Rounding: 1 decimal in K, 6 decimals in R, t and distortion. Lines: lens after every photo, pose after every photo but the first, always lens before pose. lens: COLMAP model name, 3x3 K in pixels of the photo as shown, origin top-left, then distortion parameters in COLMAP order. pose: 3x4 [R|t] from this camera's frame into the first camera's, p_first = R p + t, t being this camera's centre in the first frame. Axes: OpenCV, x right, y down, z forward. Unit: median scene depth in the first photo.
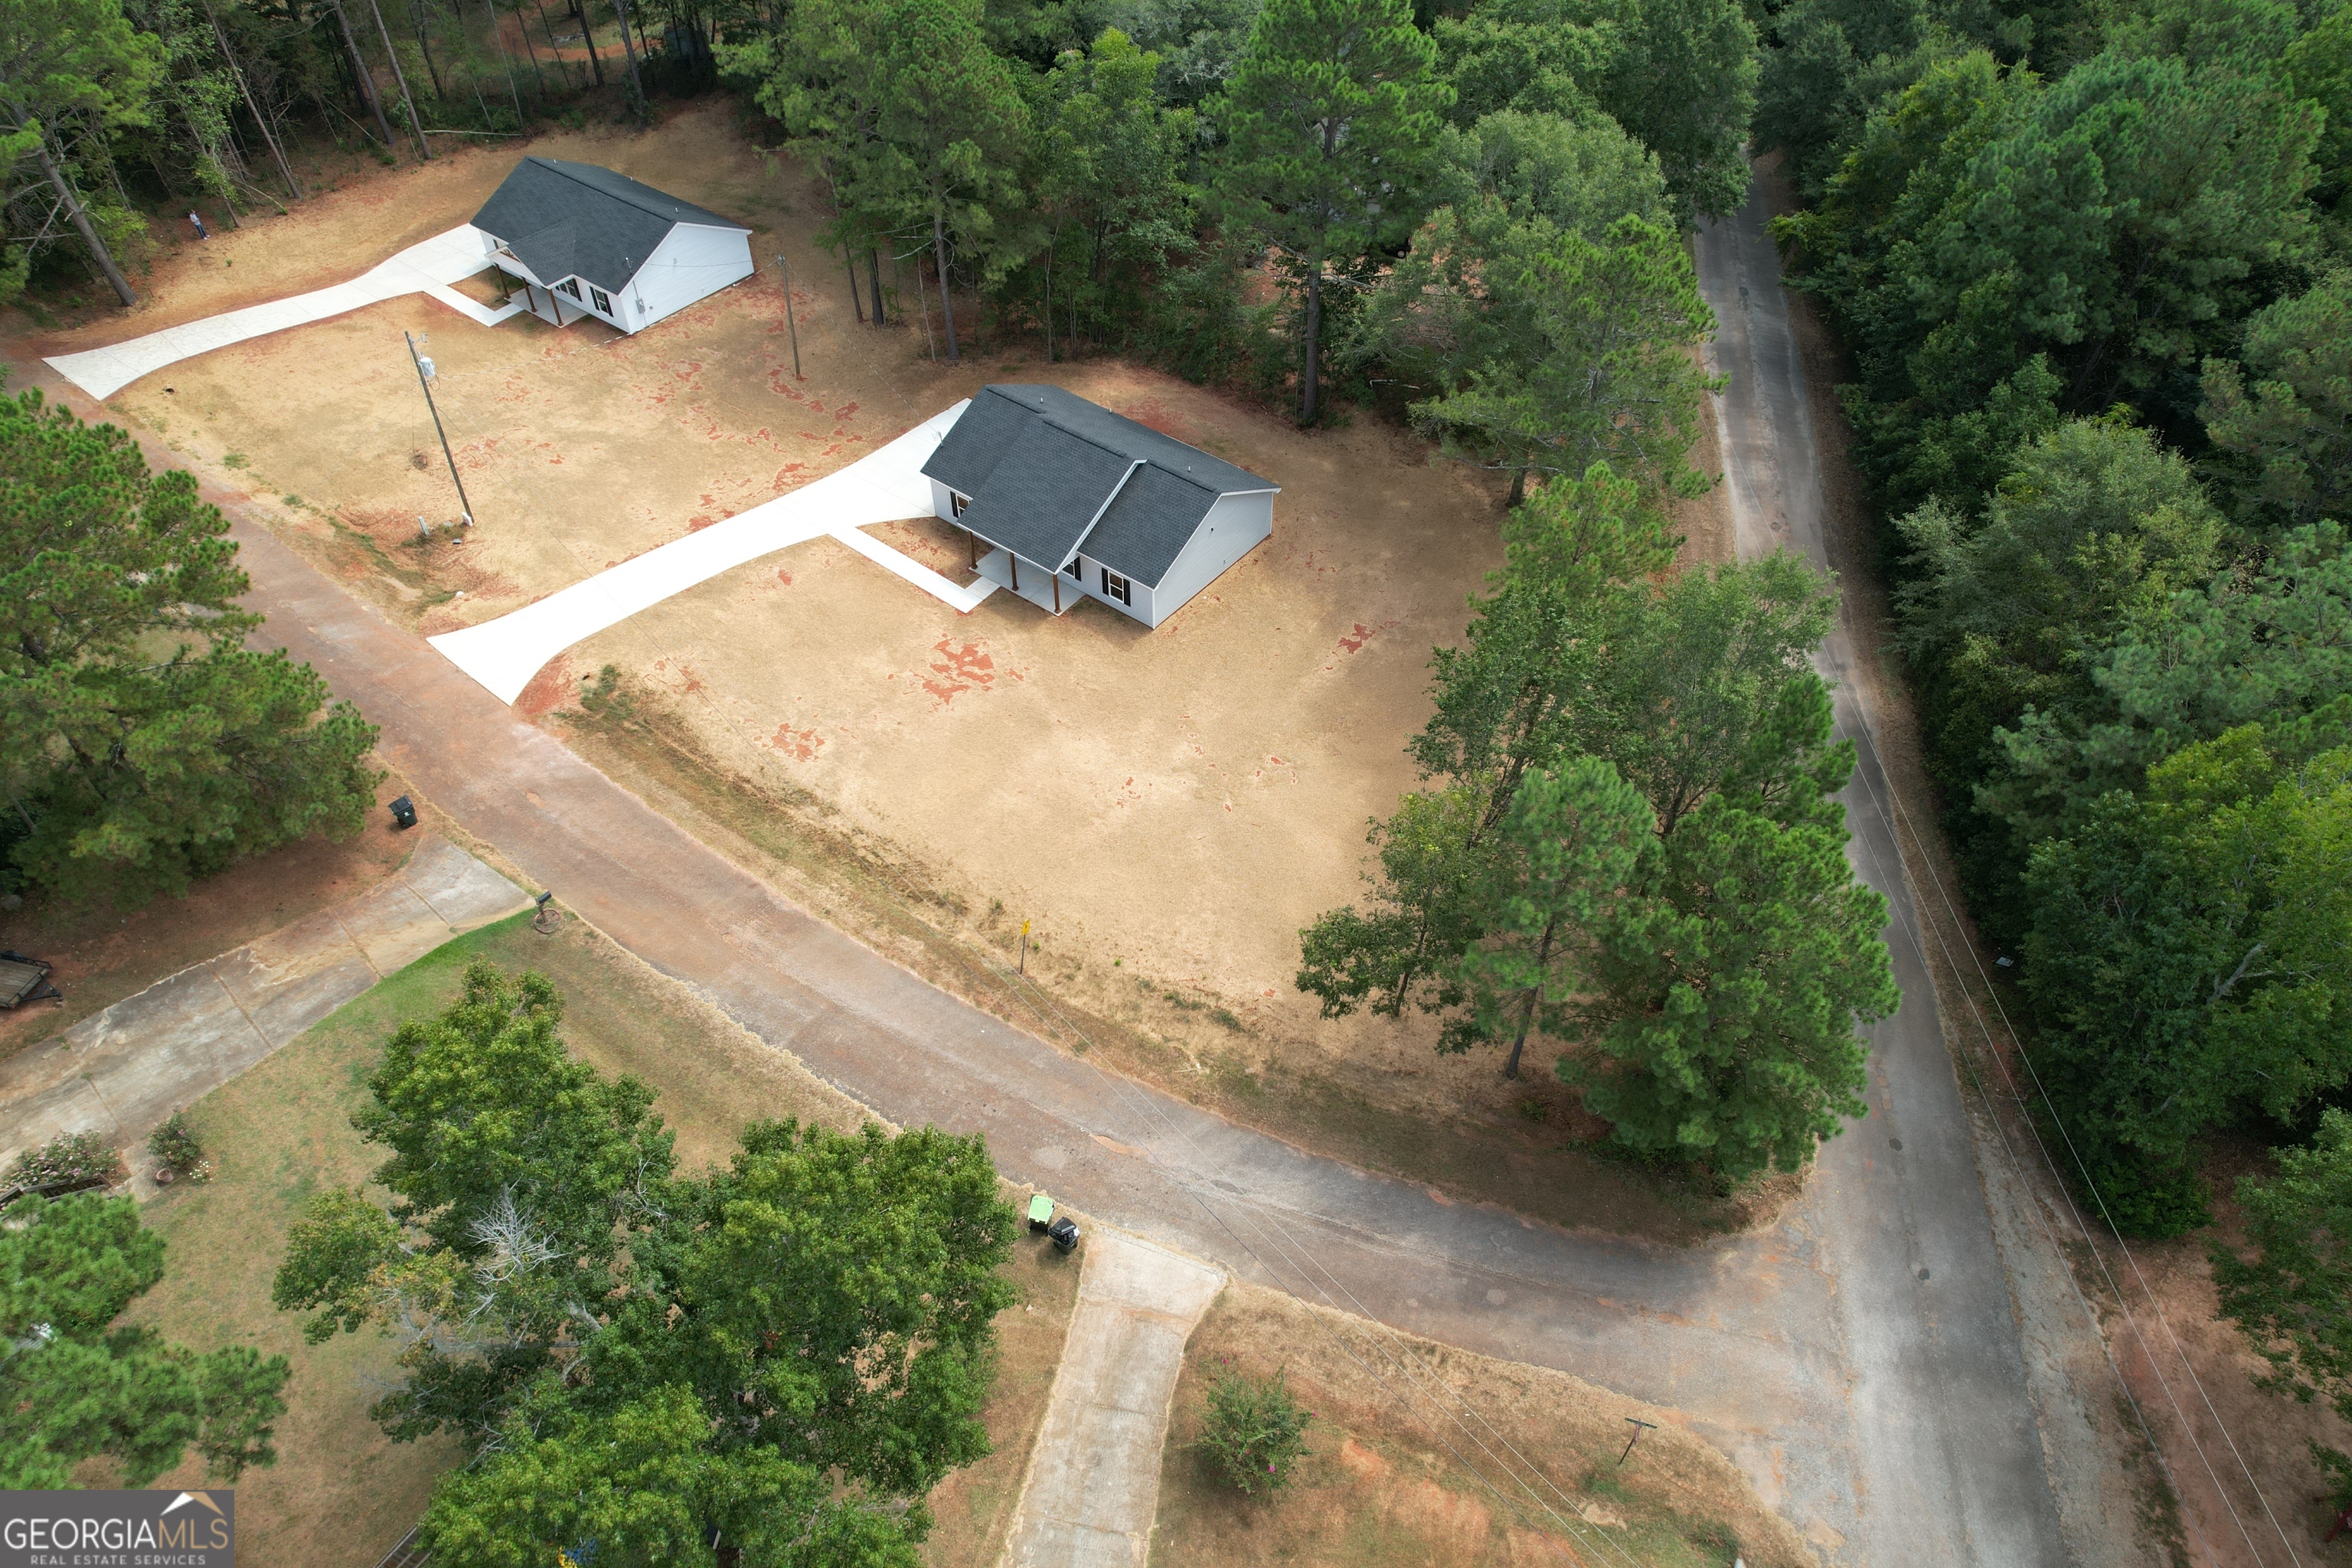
lens RADIAL K [[1505.7, 0, 1177.2], [0, 1505.7, 771.4], [0, 0, 1]] dist [-0.075866, 0.067508]
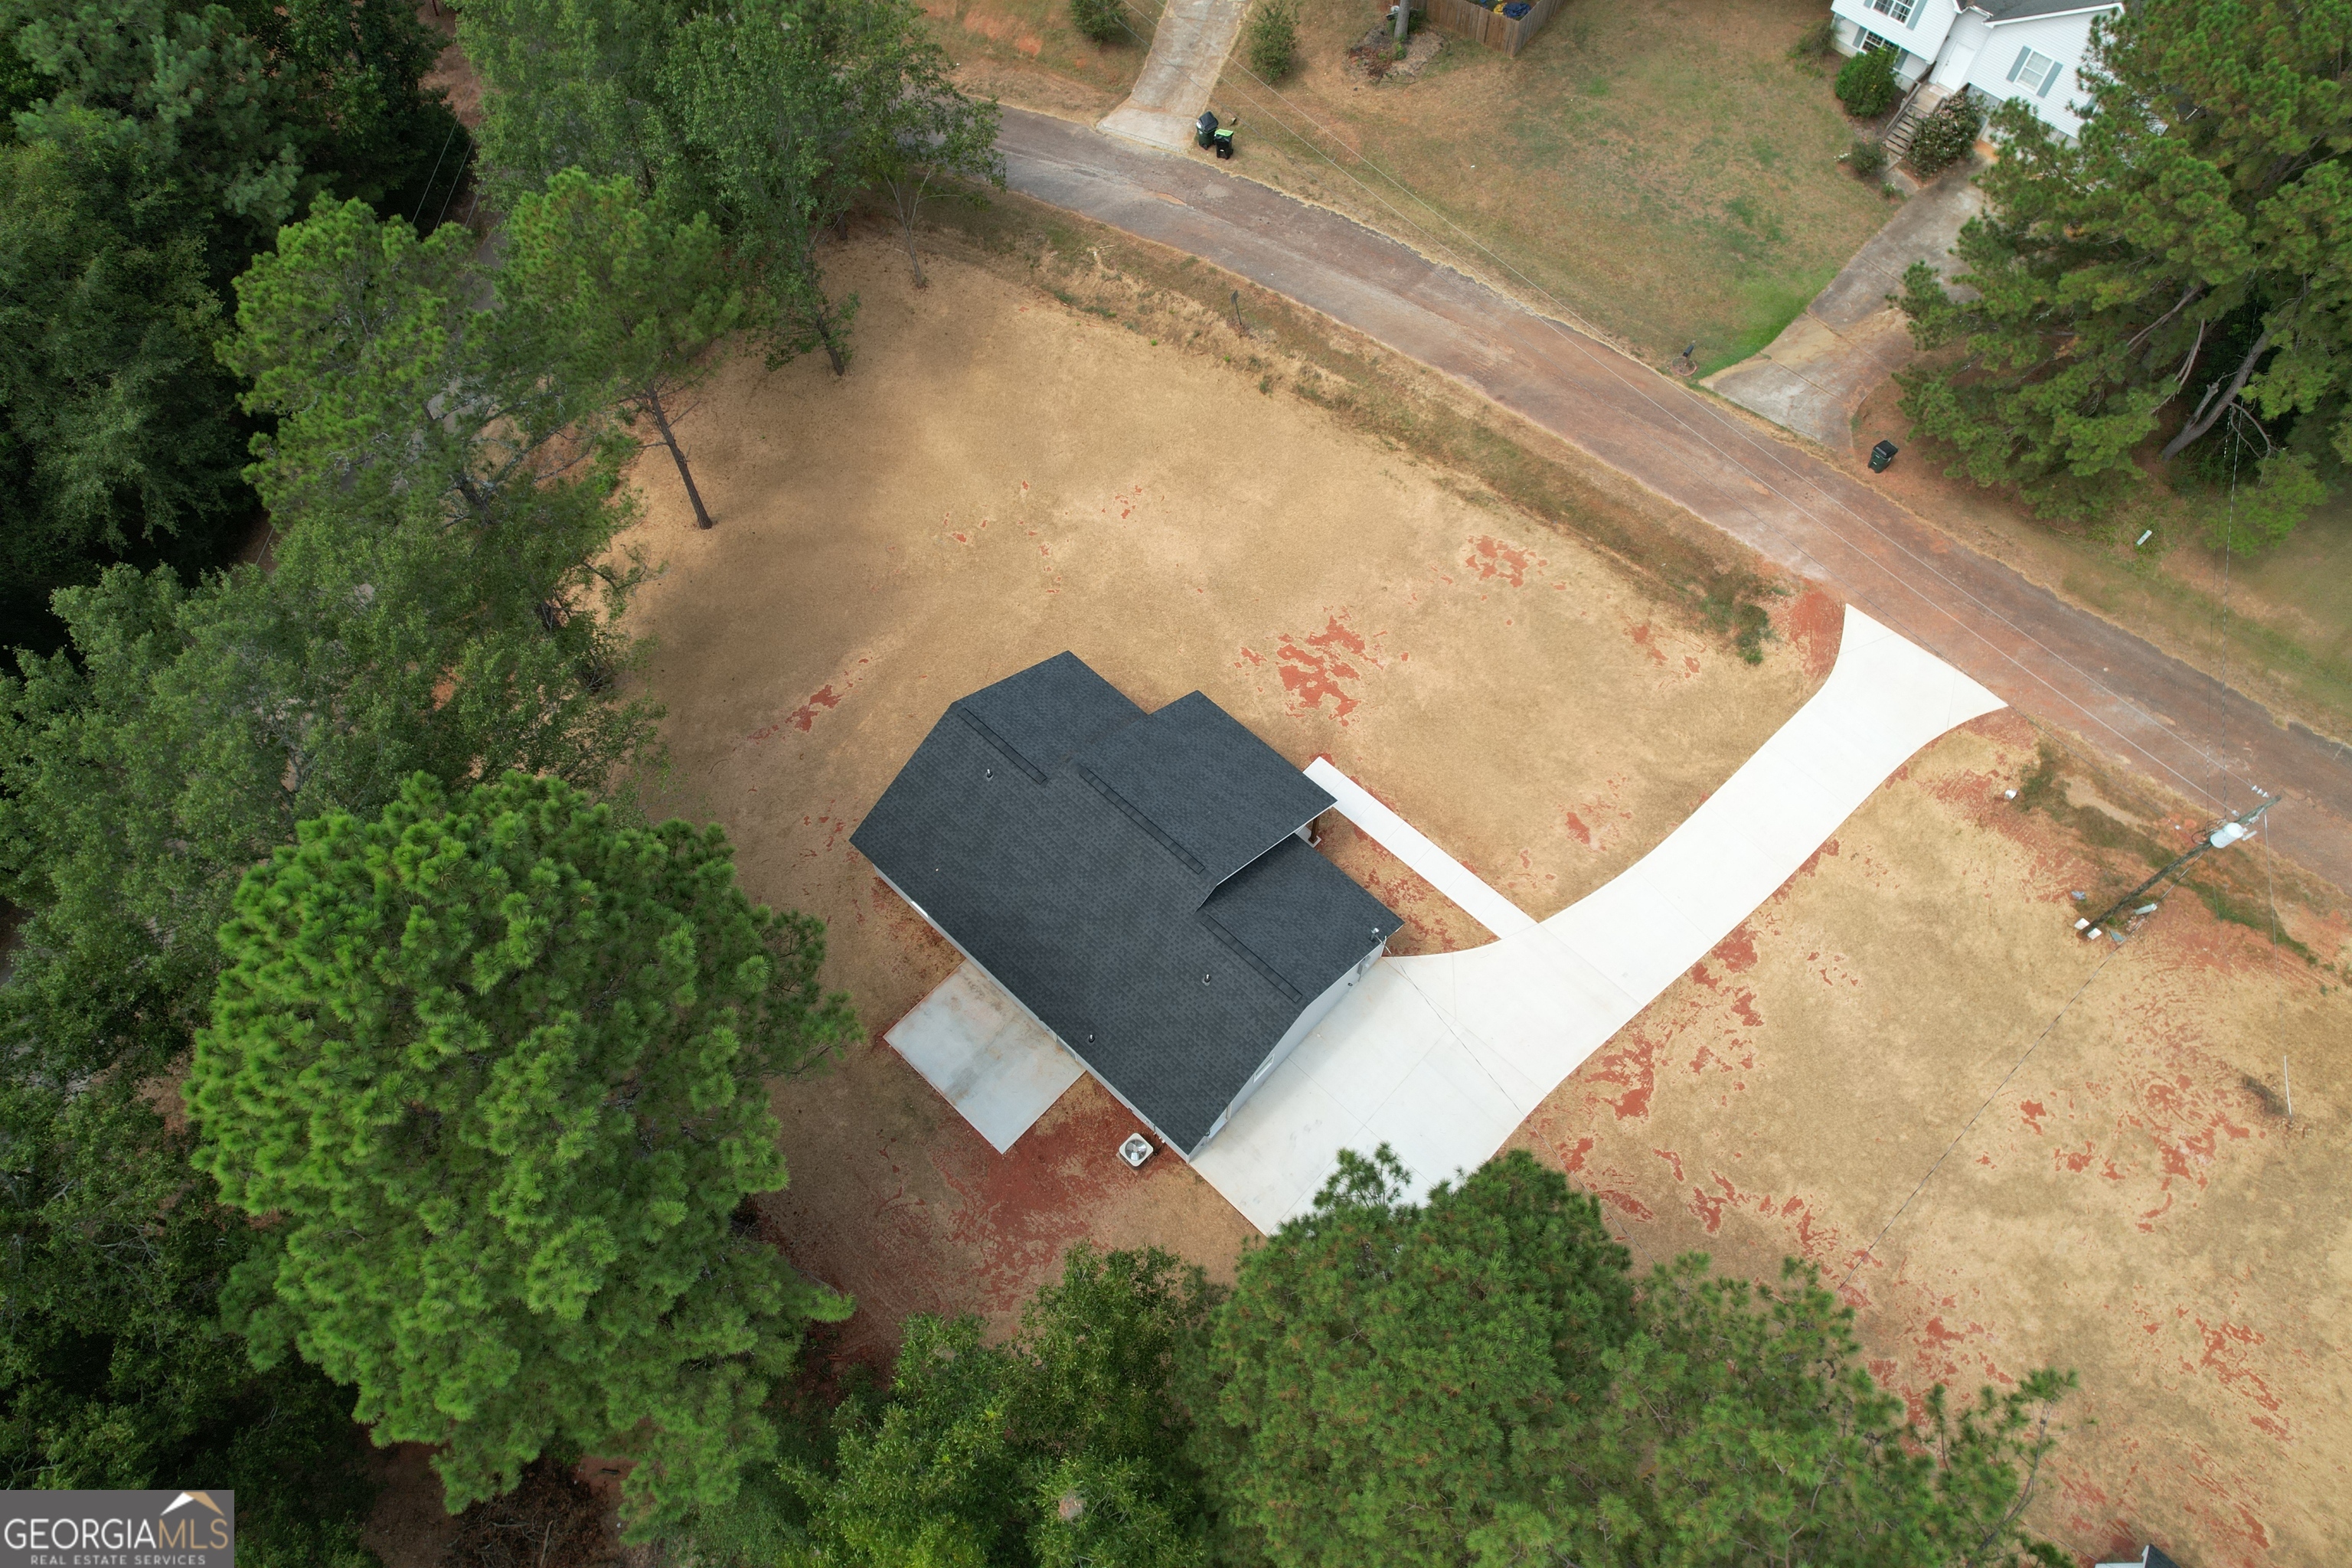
lens RADIAL K [[1505.7, 0, 1173.0], [0, 1505.7, 775.1], [0, 0, 1]] dist [-0.075866, 0.067508]
pose [[-0.996346, -0.074277, 0.042168, -0.101767], [0.062597, -0.299111, 0.952163, -0.837433], [-0.058111, 0.951323, 0.302667, 0.797726]]
